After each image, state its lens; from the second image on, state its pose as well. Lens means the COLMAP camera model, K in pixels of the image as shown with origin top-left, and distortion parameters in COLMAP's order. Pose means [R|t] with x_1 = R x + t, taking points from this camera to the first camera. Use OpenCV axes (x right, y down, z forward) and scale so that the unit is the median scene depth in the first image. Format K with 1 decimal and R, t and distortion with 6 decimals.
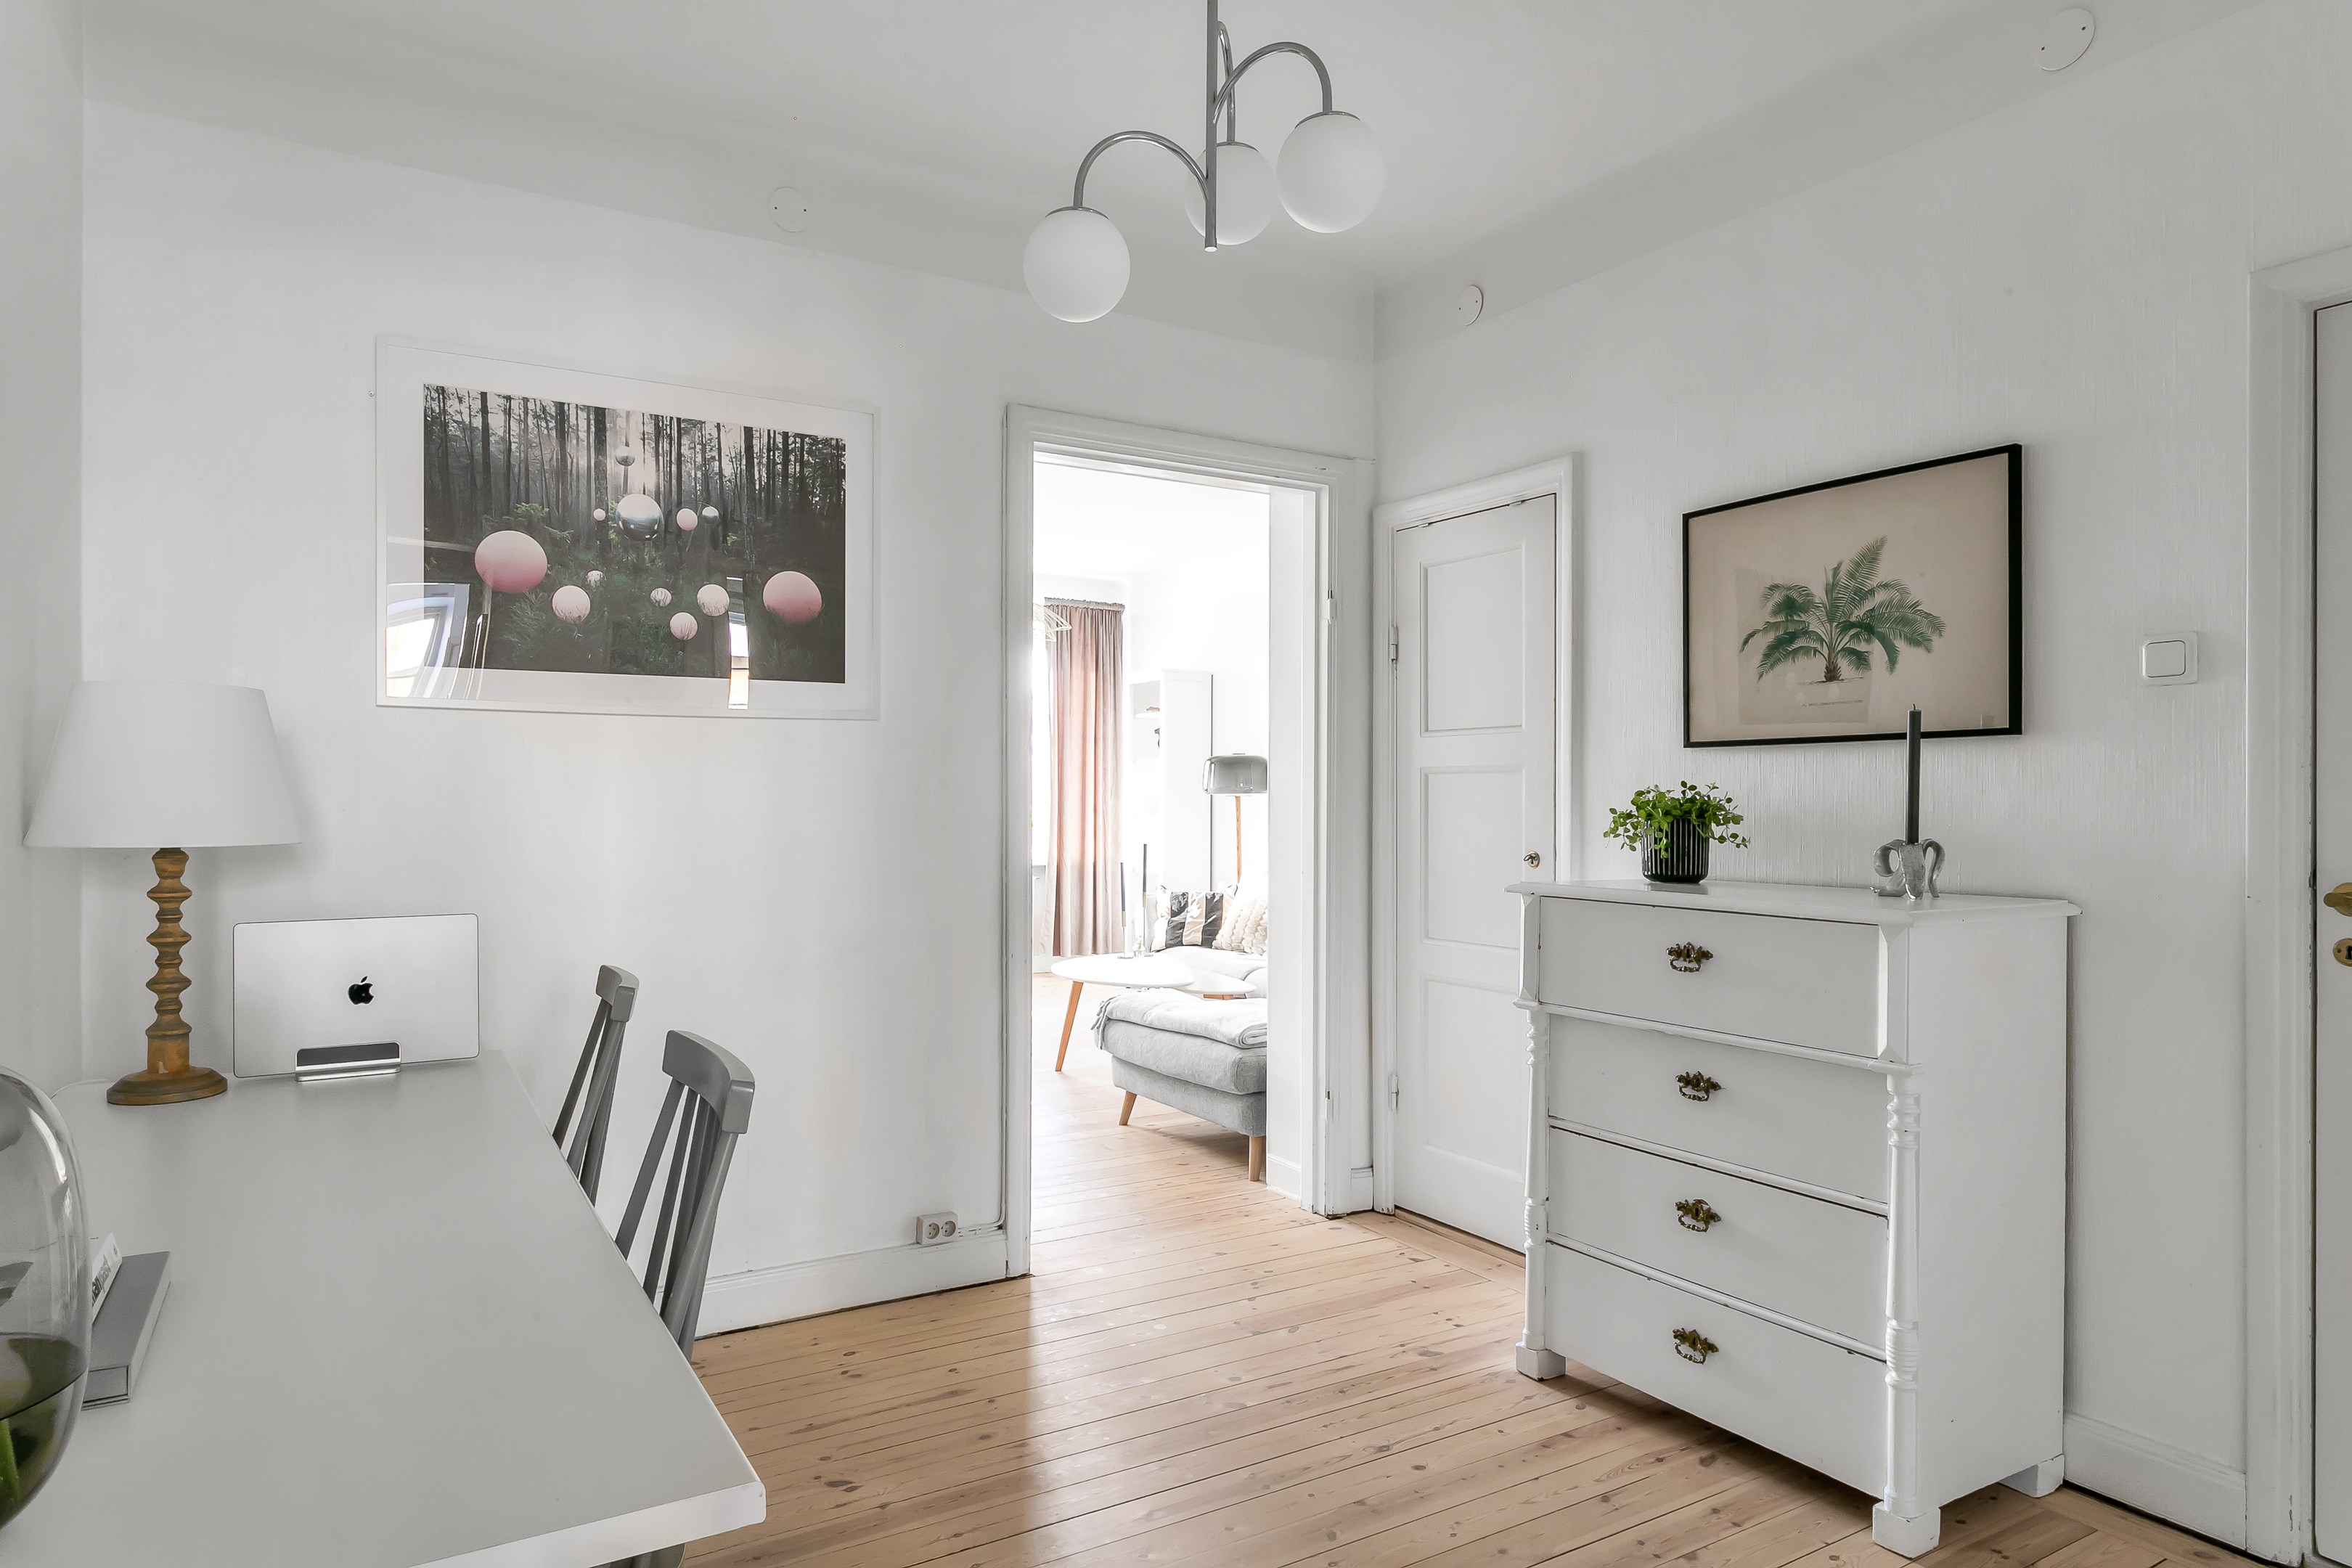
lens RADIAL K [[1433.8, 0, 1185.6], [0, 1433.8, 801.6], [0, 0, 1]] dist [-0.012309, 0.011740]
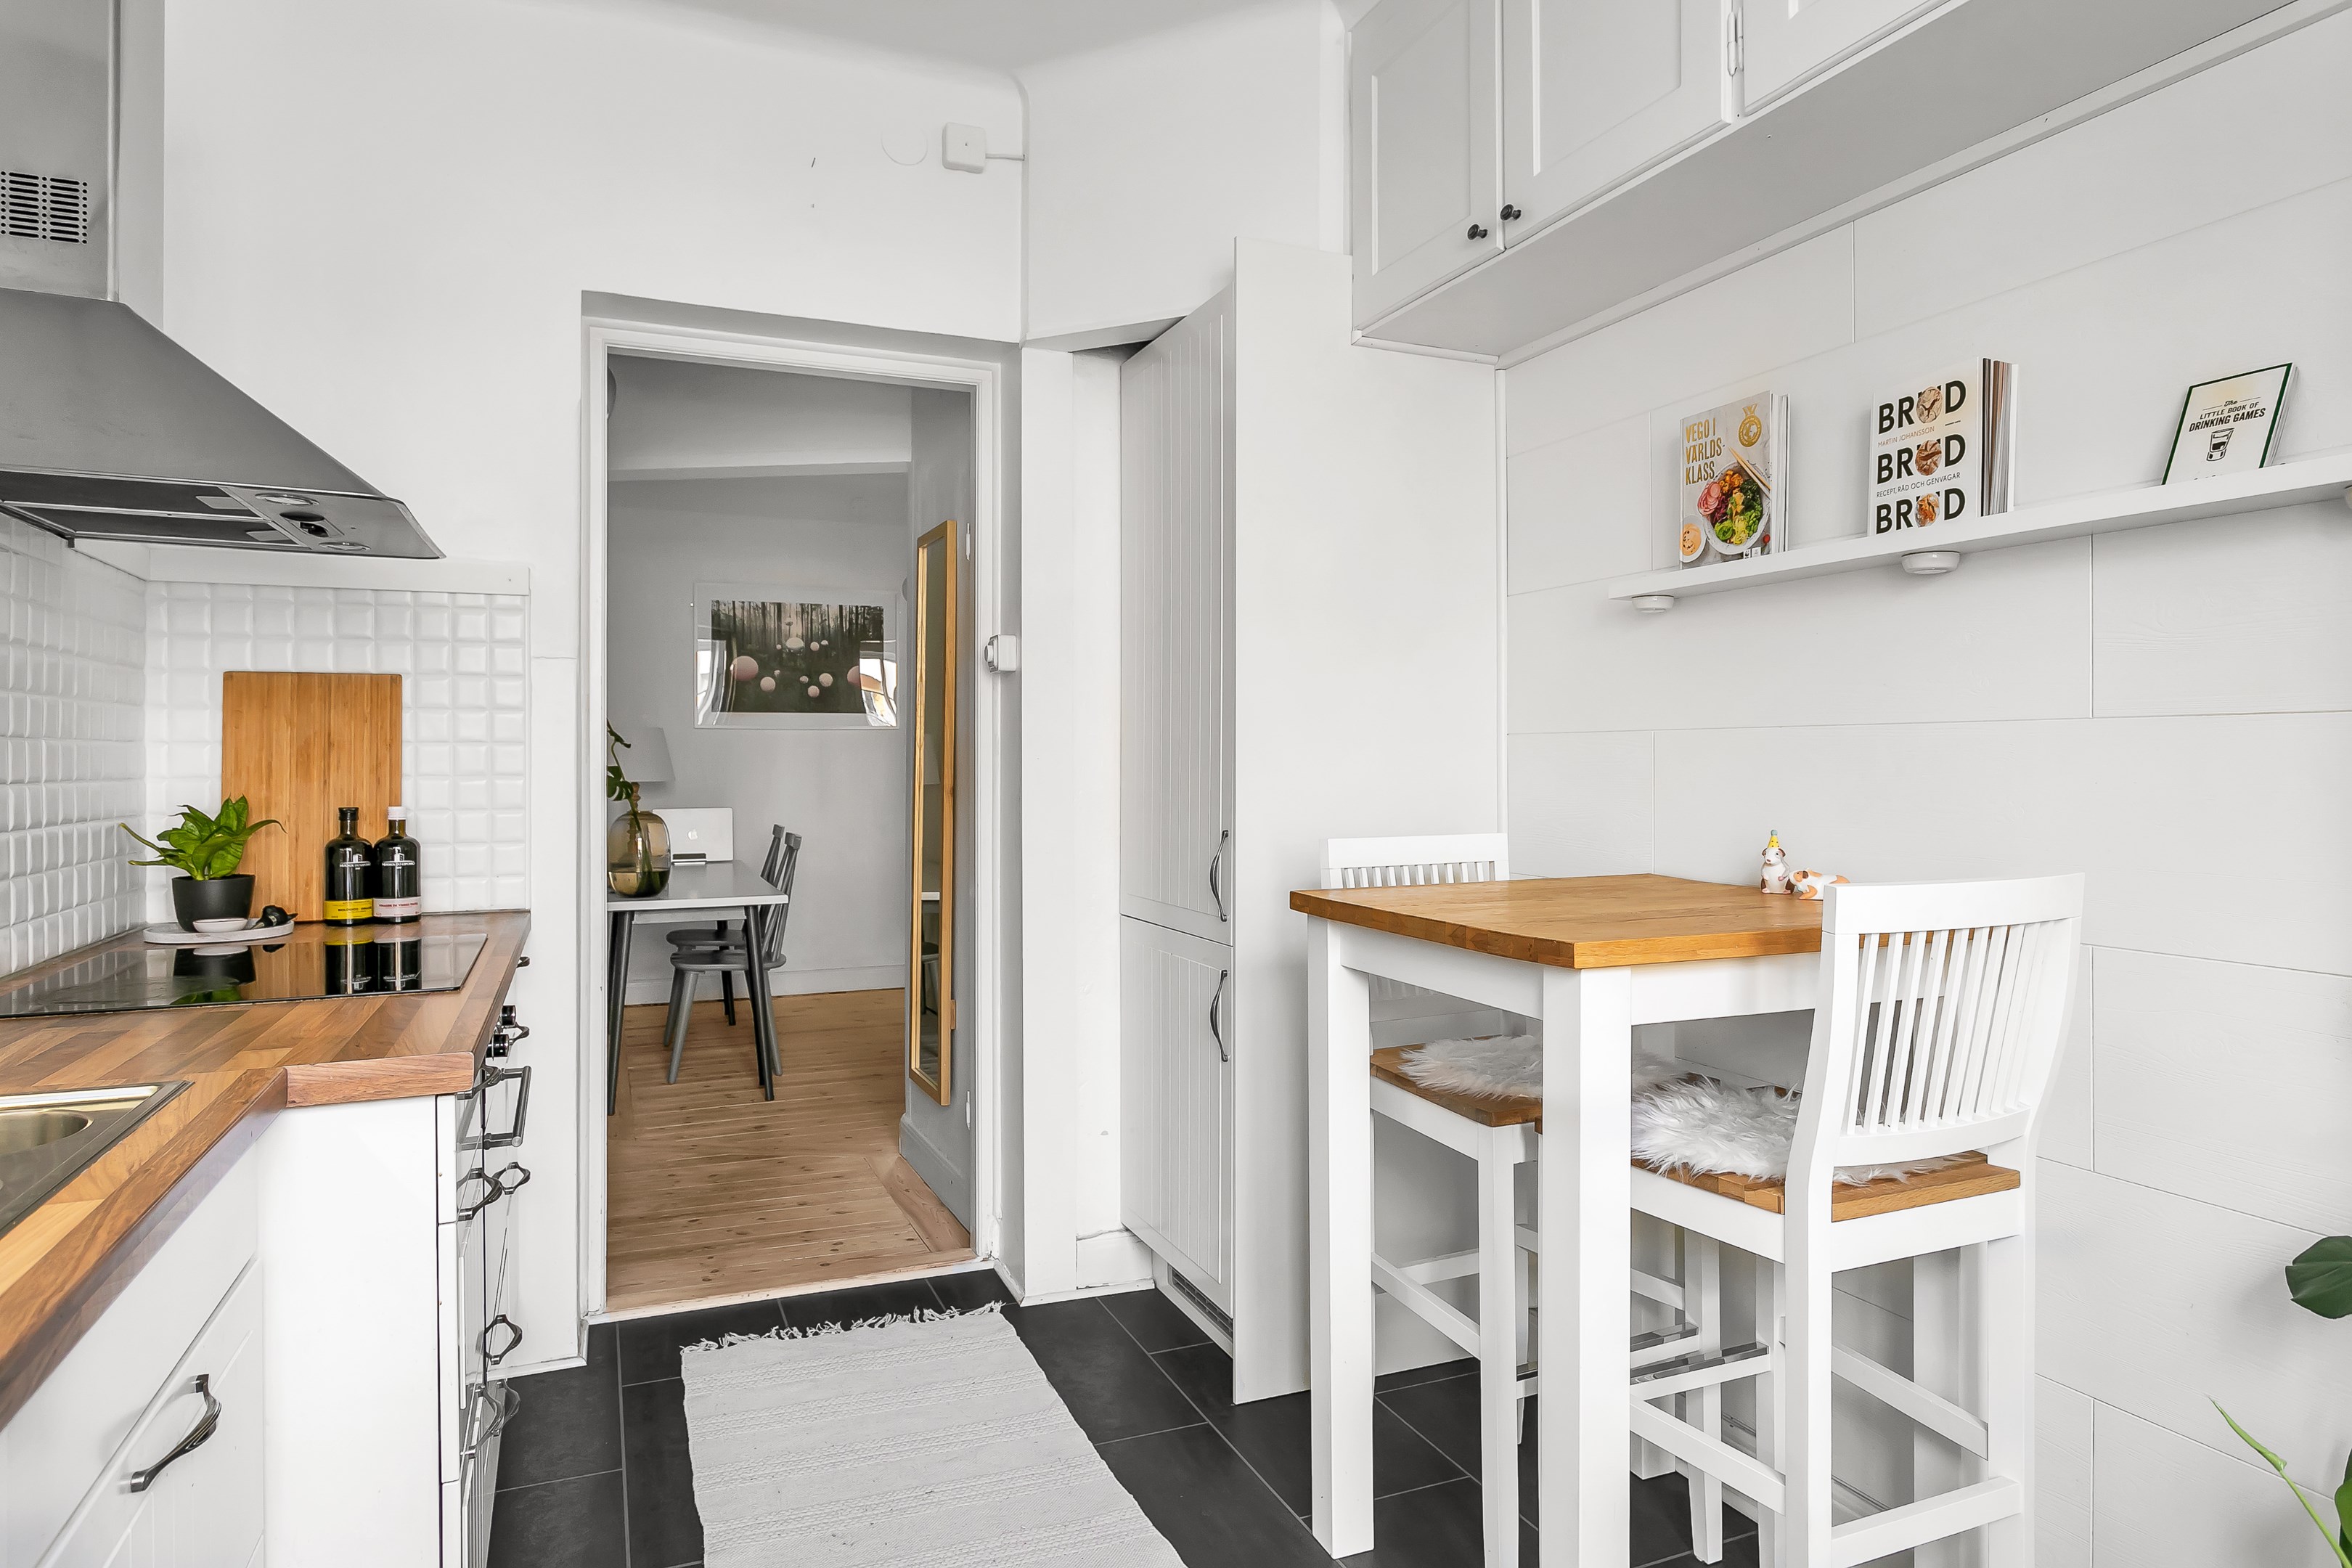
lens RADIAL K [[1354.8, 0, 1169.0], [0, 1354.8, 778.1], [0, 0, 1]] dist [-0.007259, 0.004159]
pose [[0.990614, -0.000090, -0.136688, 0.511058], [0.001167, 0.999969, 0.007804, 0.003333], [0.136683, -0.007890, 0.990583, -1.082978]]
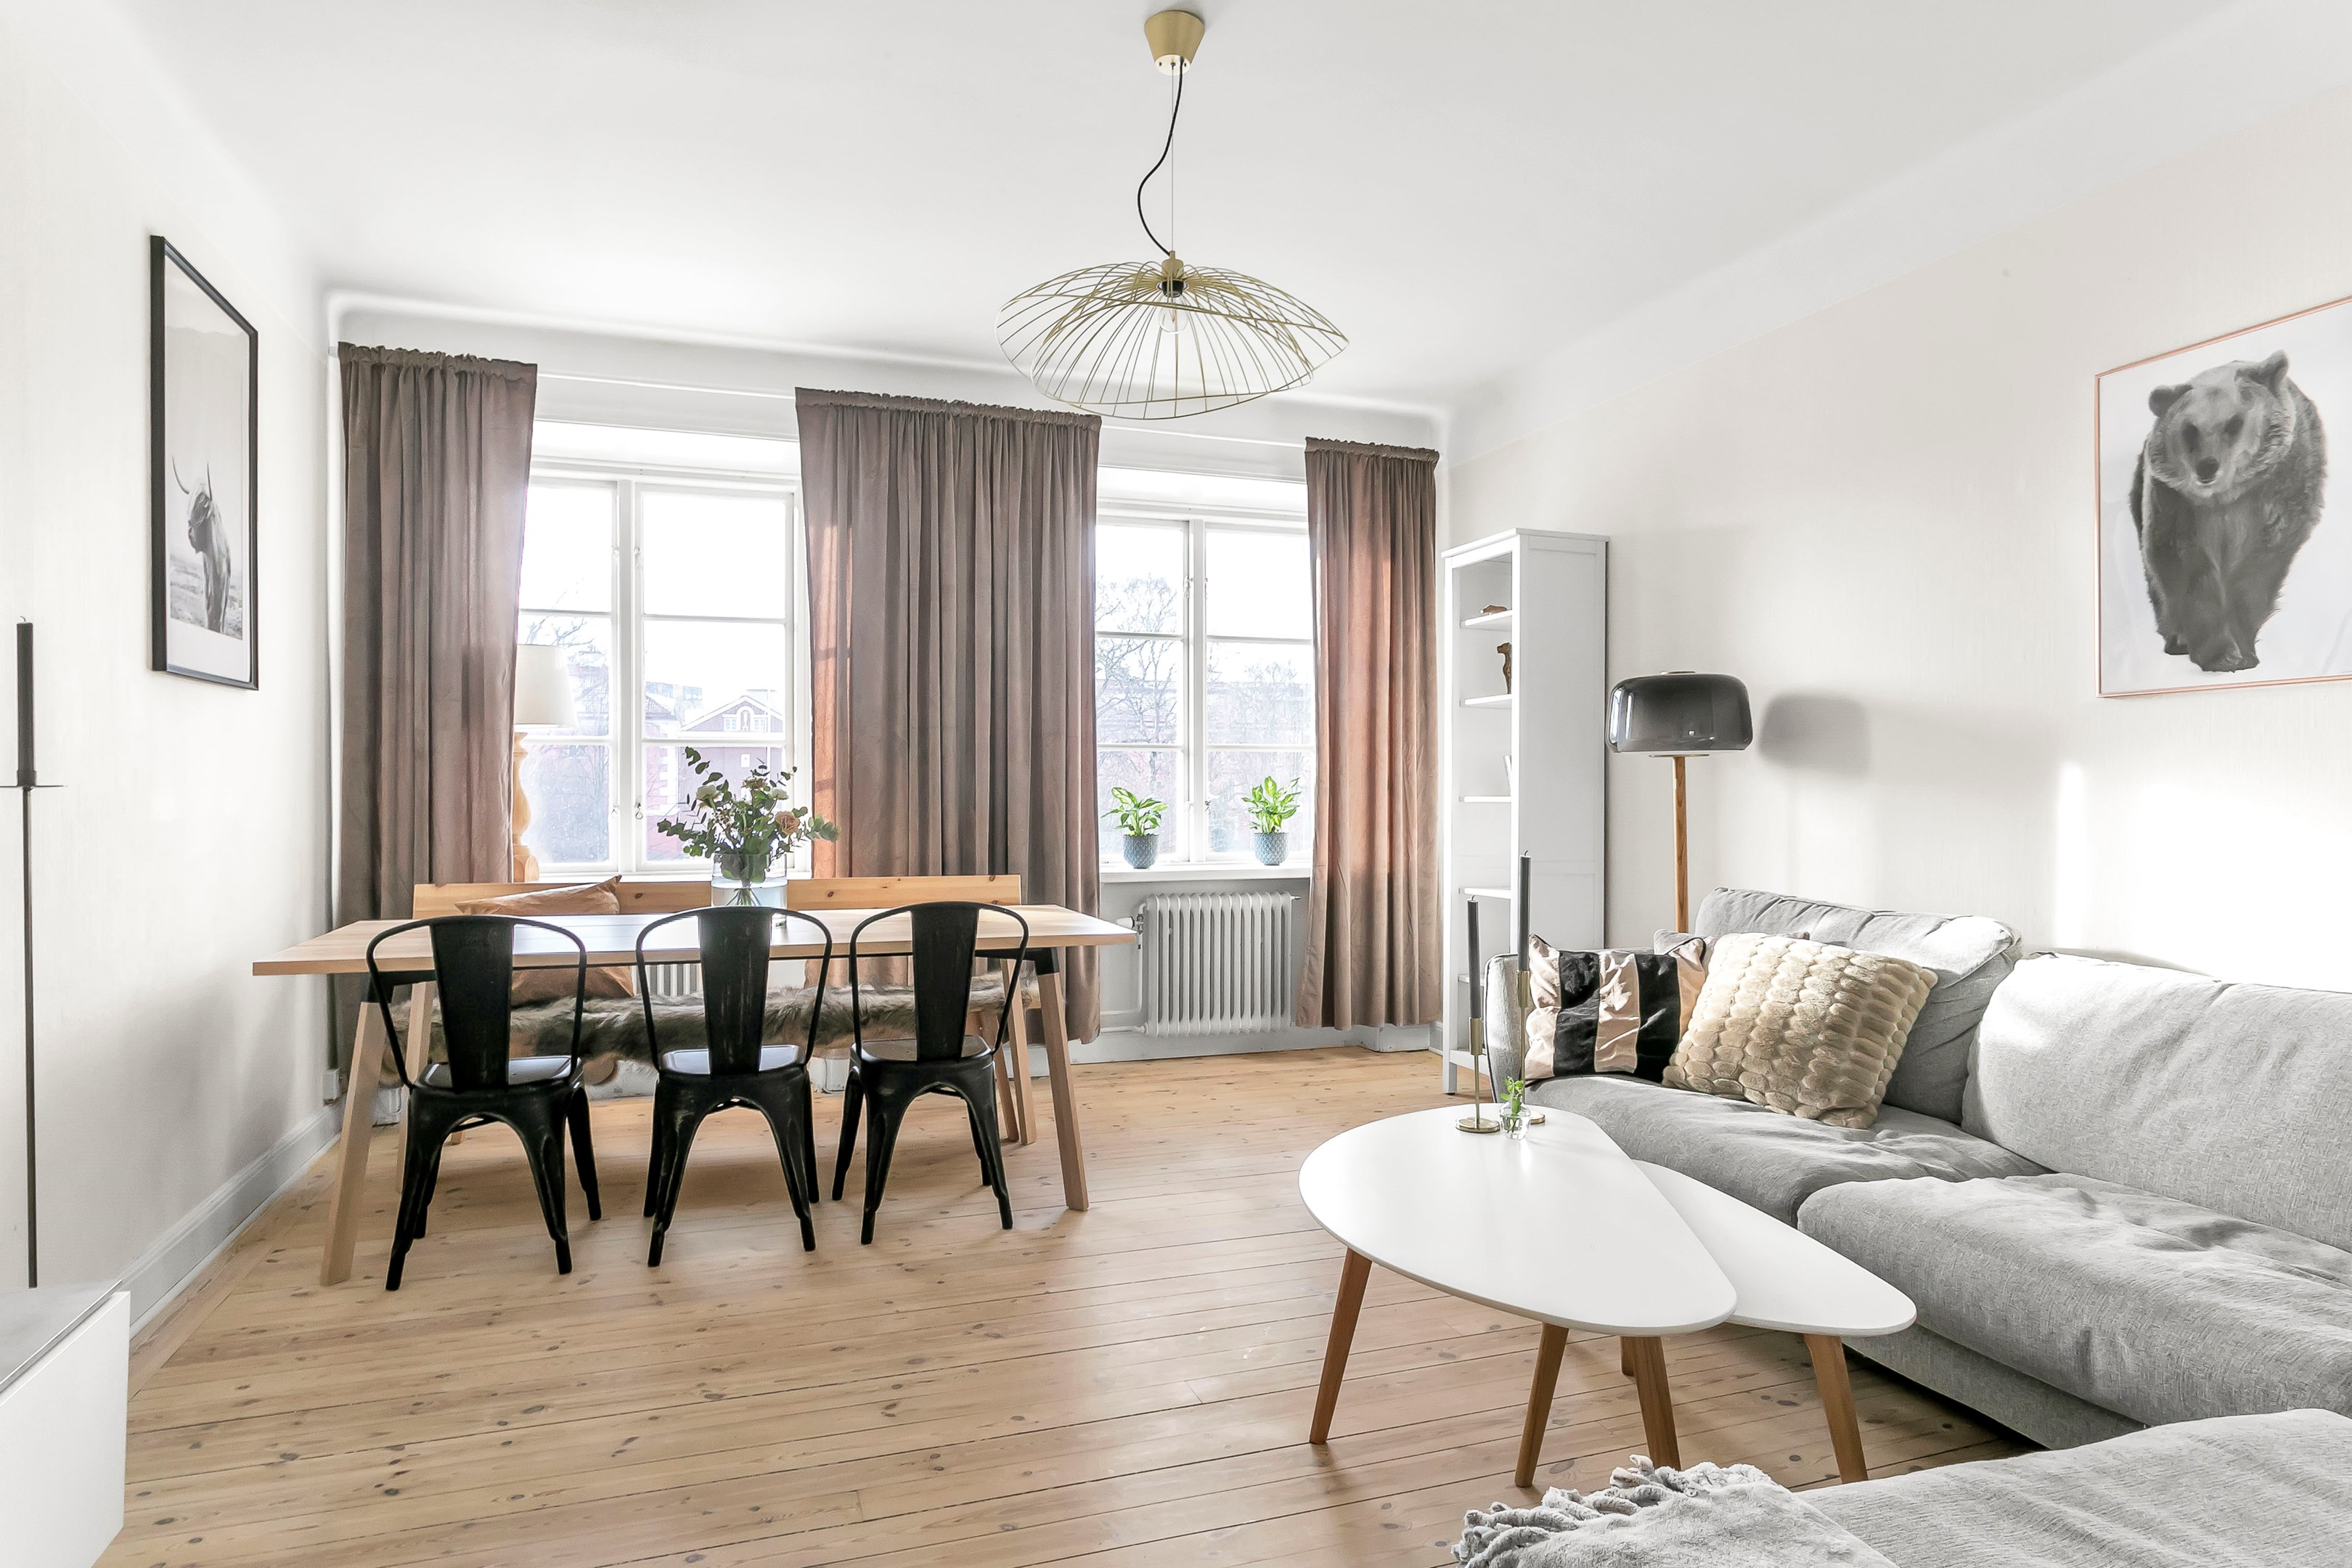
lens RADIAL K [[1354.8, 0, 1181.5], [0, 1354.8, 784.3], [0, 0, 1]] dist [-0.007259, 0.004159]
pose [[0.979108, -0.002001, -0.203330, -0.097889], [0.001180, 0.999991, -0.004161, 0.019283], [0.203336, 0.003834, 0.979101, 1.228014]]
